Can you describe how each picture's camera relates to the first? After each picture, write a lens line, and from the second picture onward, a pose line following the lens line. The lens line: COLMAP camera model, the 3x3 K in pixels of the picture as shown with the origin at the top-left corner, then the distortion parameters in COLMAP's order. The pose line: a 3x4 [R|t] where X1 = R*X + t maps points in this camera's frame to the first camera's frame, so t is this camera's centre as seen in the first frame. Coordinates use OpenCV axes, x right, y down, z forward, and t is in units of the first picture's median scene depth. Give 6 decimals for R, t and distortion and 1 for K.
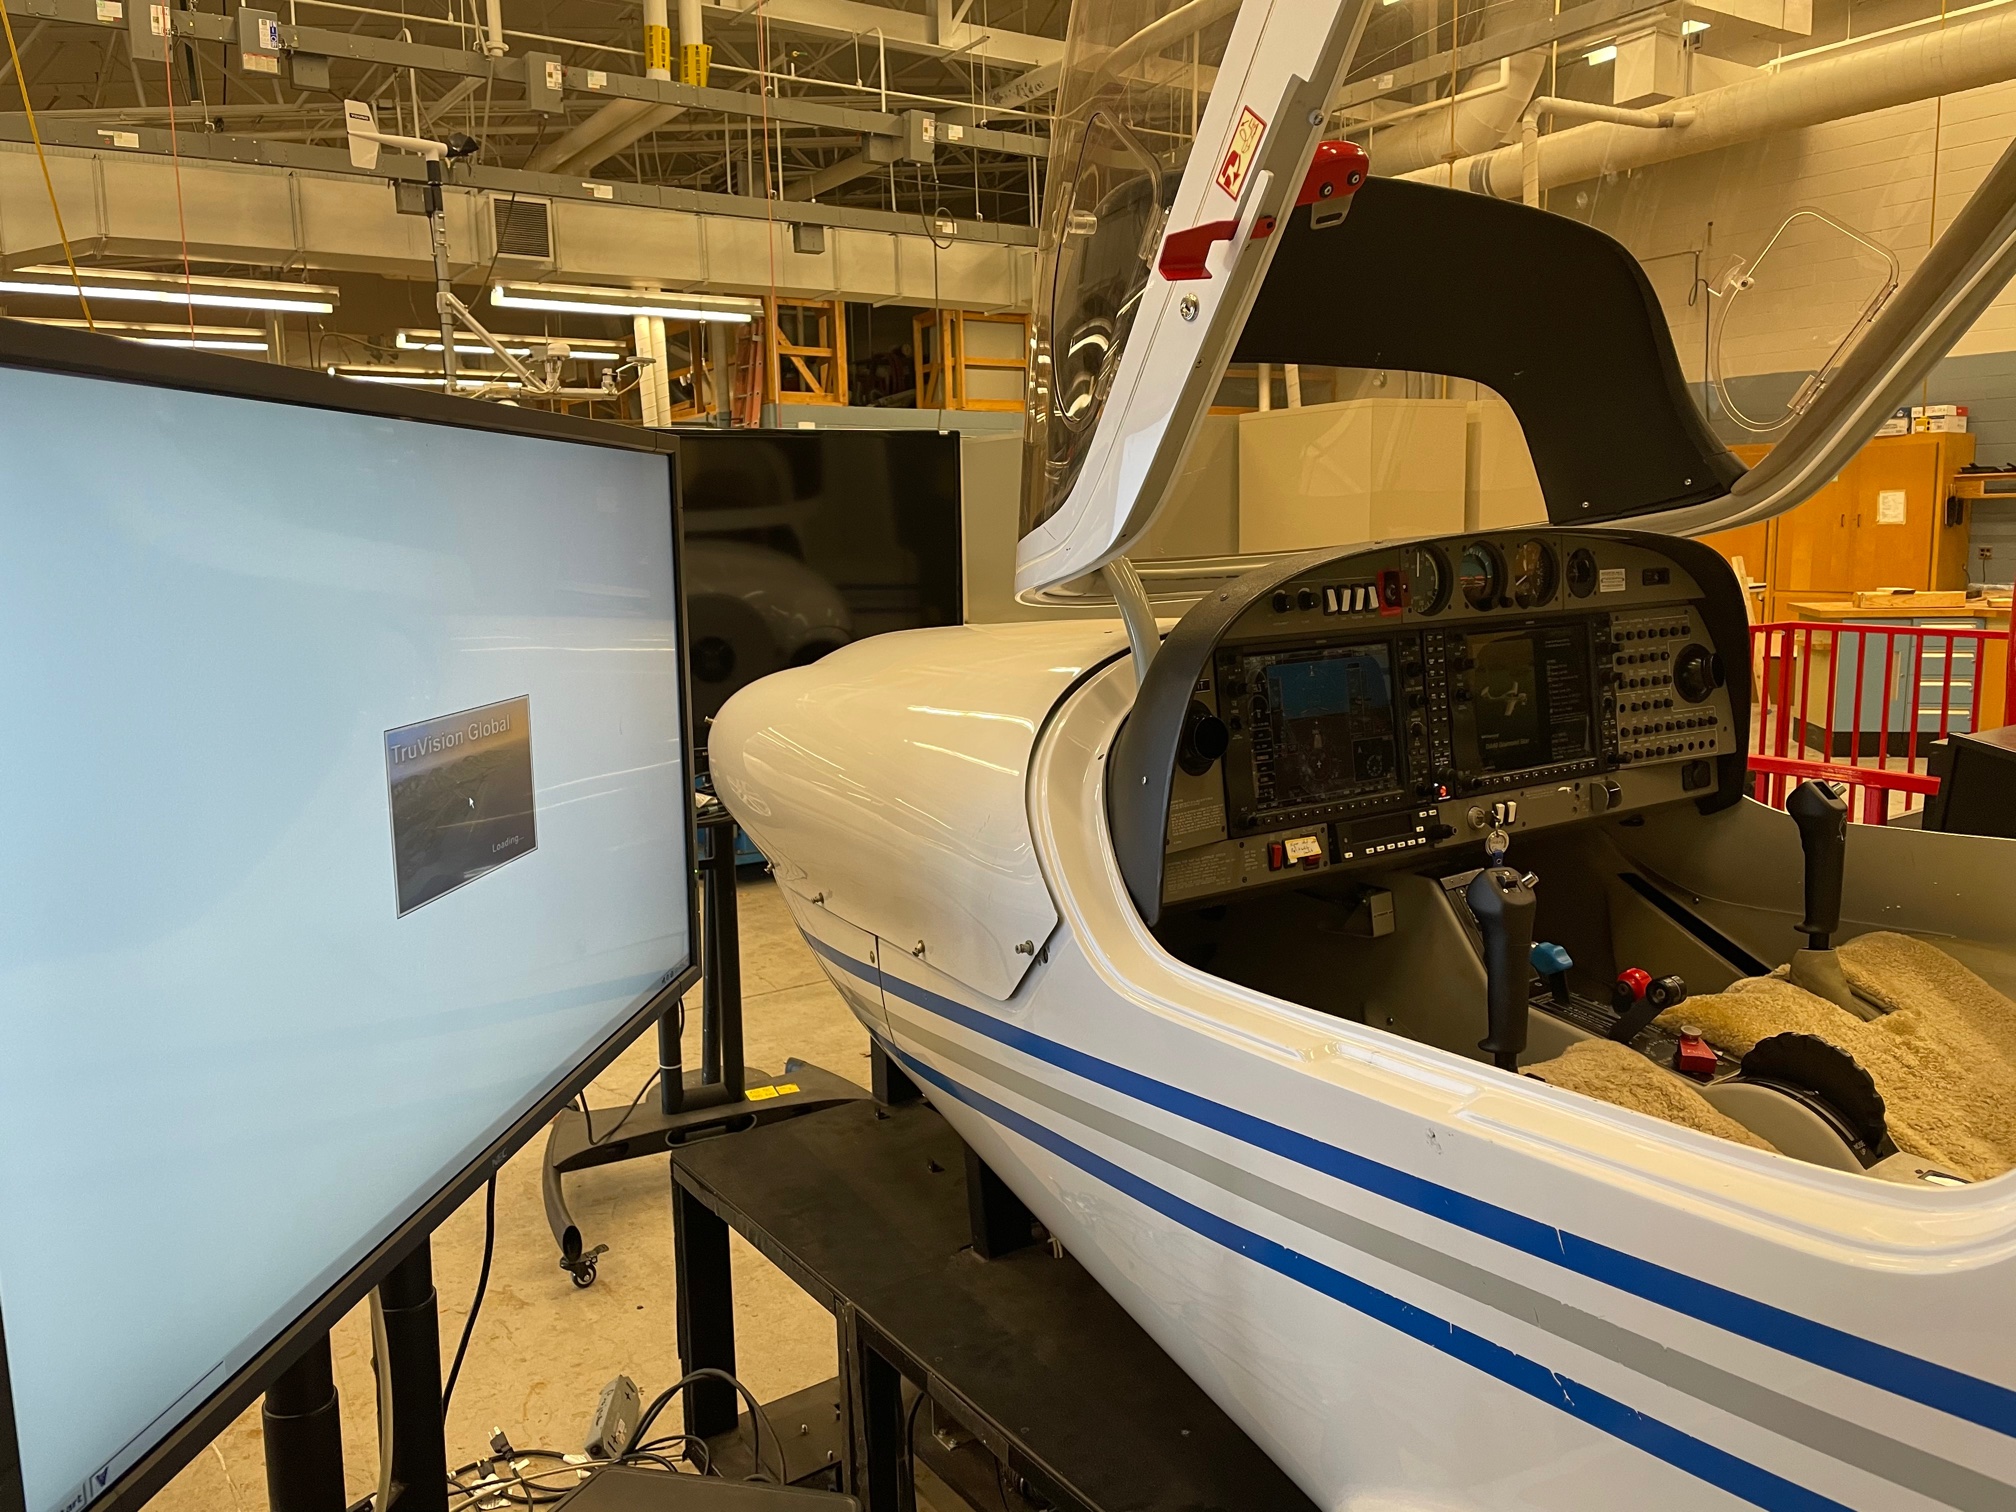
lens RADIAL K [[1505.5, 0, 1001.9], [0, 1505.5, 736.3], [0, 0, 1]] dist [0.086726, -0.110155]
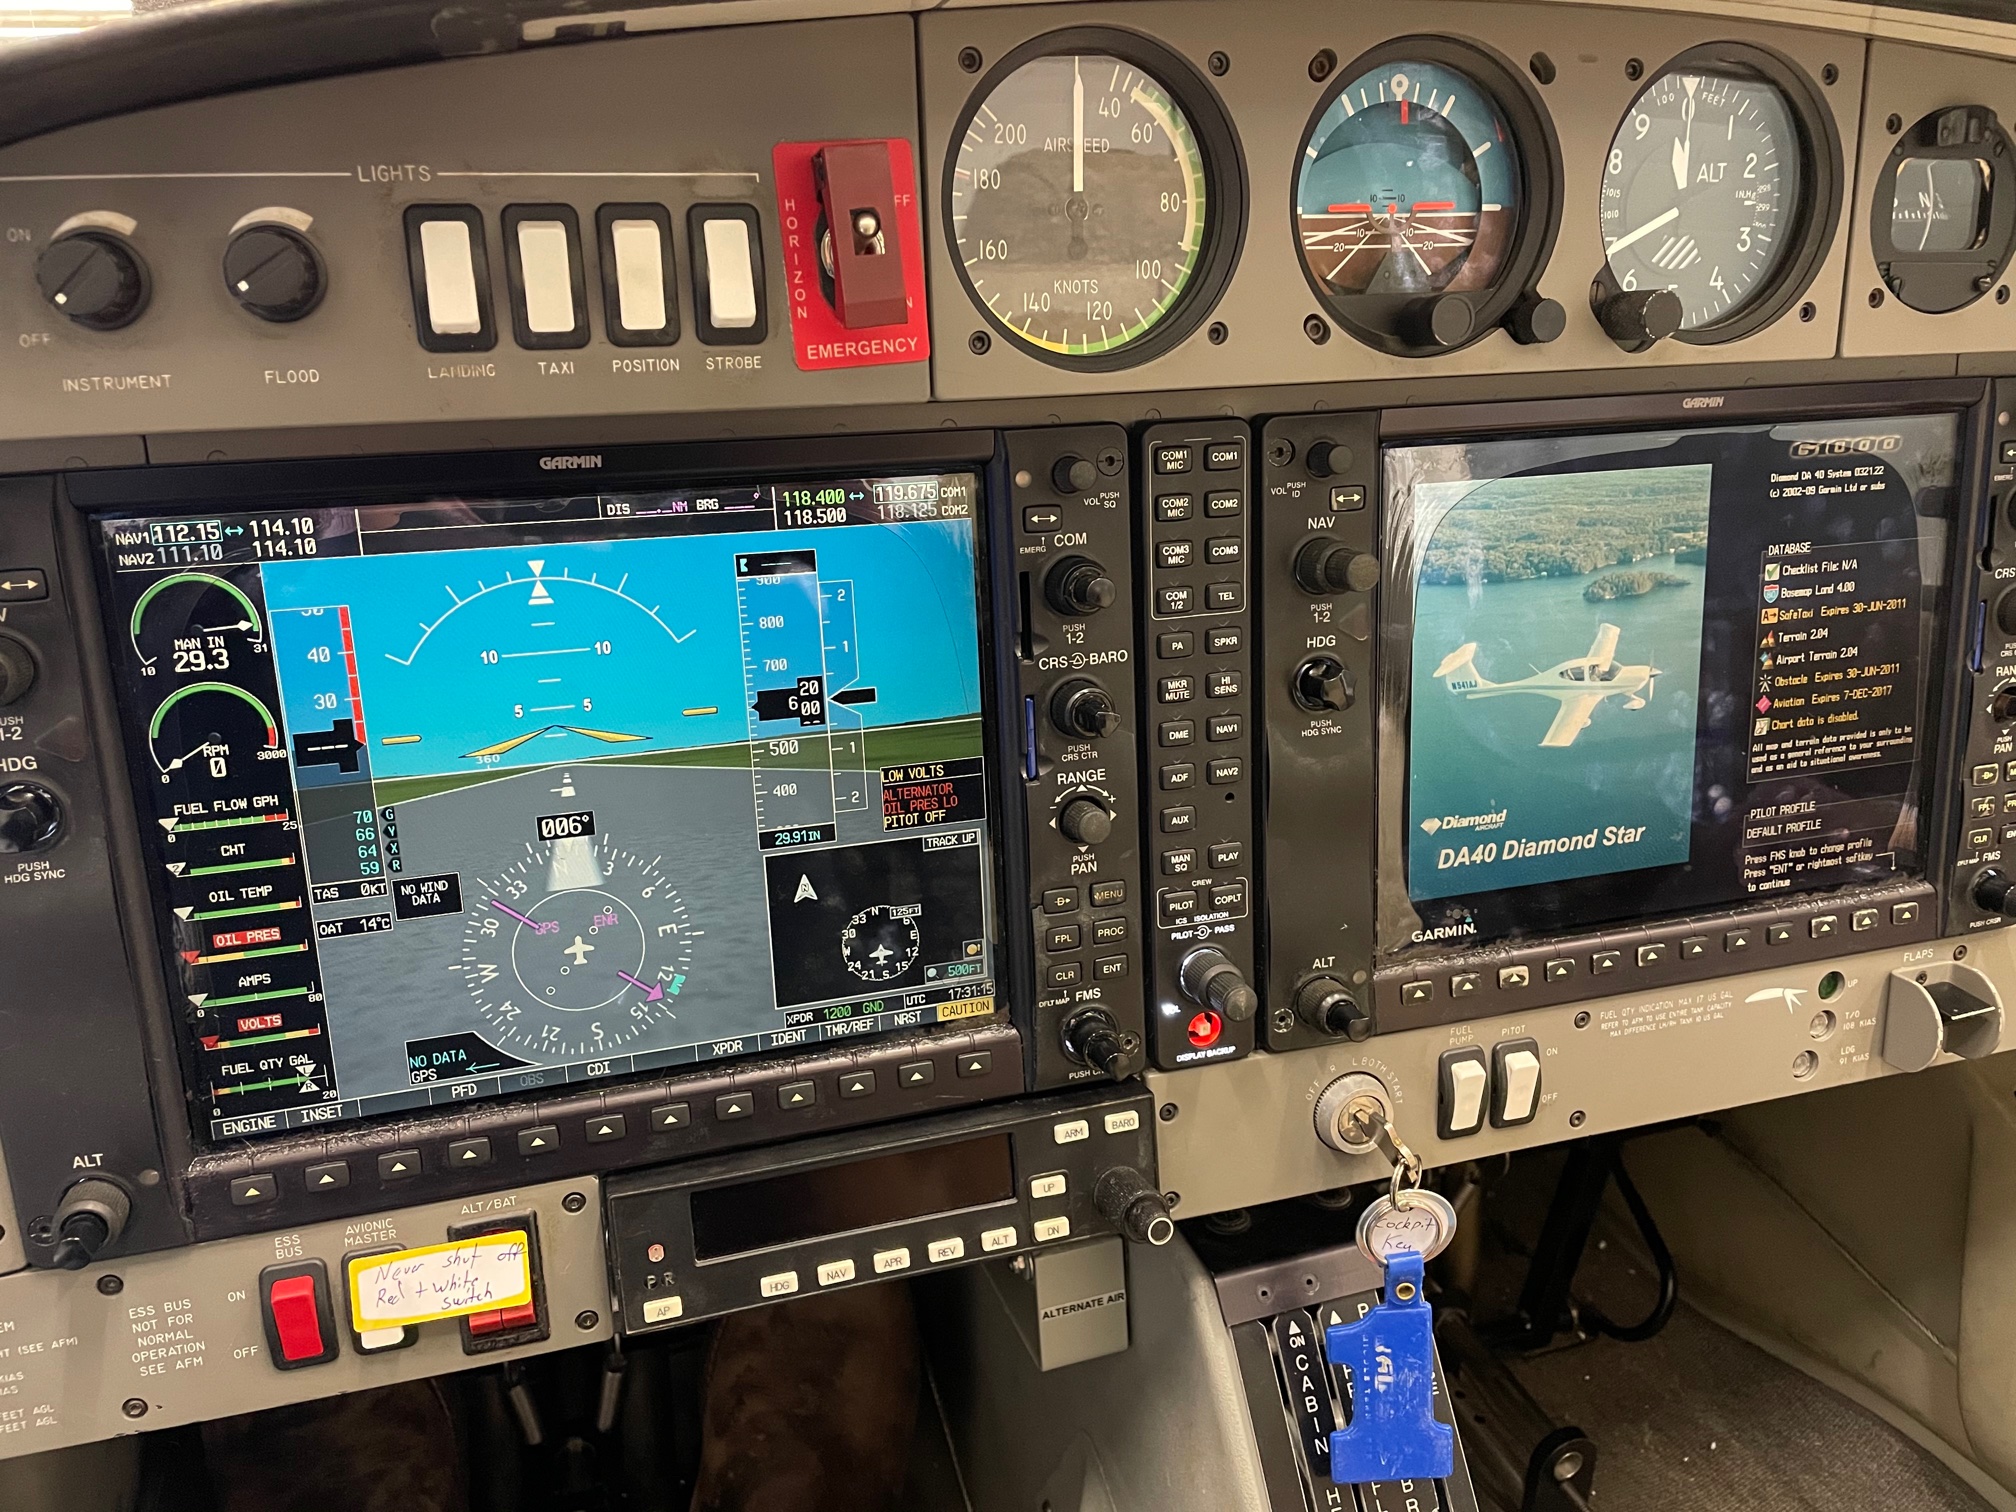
lens RADIAL K [[1505.5, 0, 1001.9], [0, 1505.5, 736.3], [0, 0, 1]] dist [0.086726, -0.110155]
pose [[0.957763, 0.105461, -0.267522, 0.331512], [-0.053592, 0.979485, 0.194262, -0.067962], [0.282521, -0.171720, 0.943766, 0.759931]]
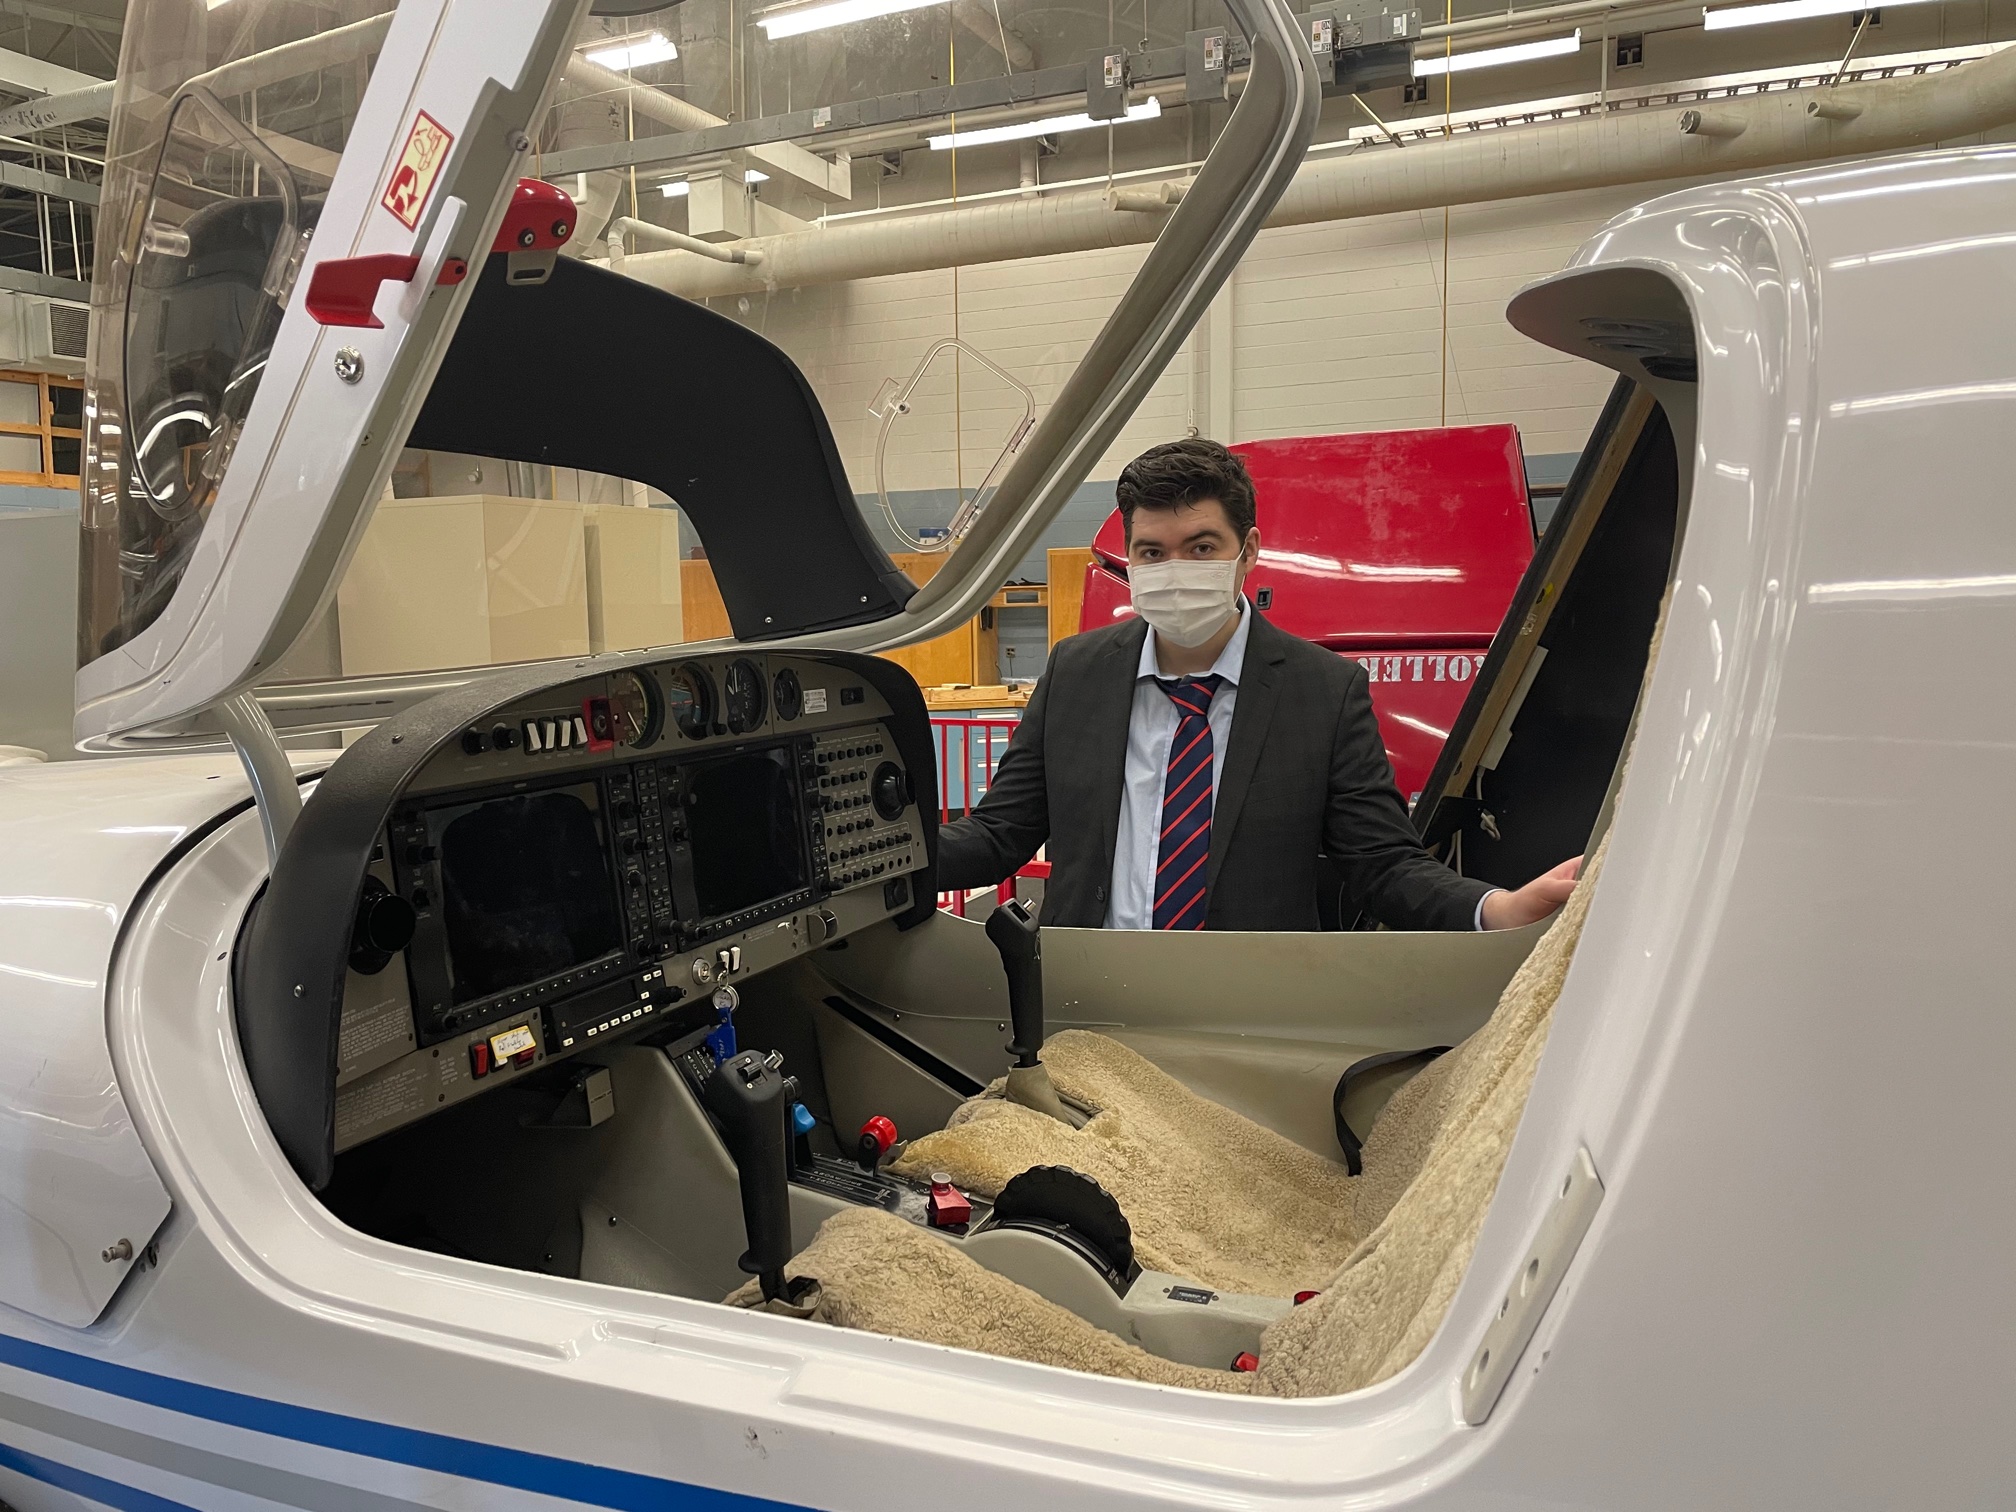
lens RADIAL K [[1505.5, 0, 1001.9], [0, 1505.5, 736.3], [0, 0, 1]] dist [0.086726, -0.110155]
pose [[0.841521, -0.036775, 0.538972, -0.012424], [0.071096, 0.996542, -0.043009, -0.034087], [-0.535526, 0.074512, 0.841225, 0.155743]]
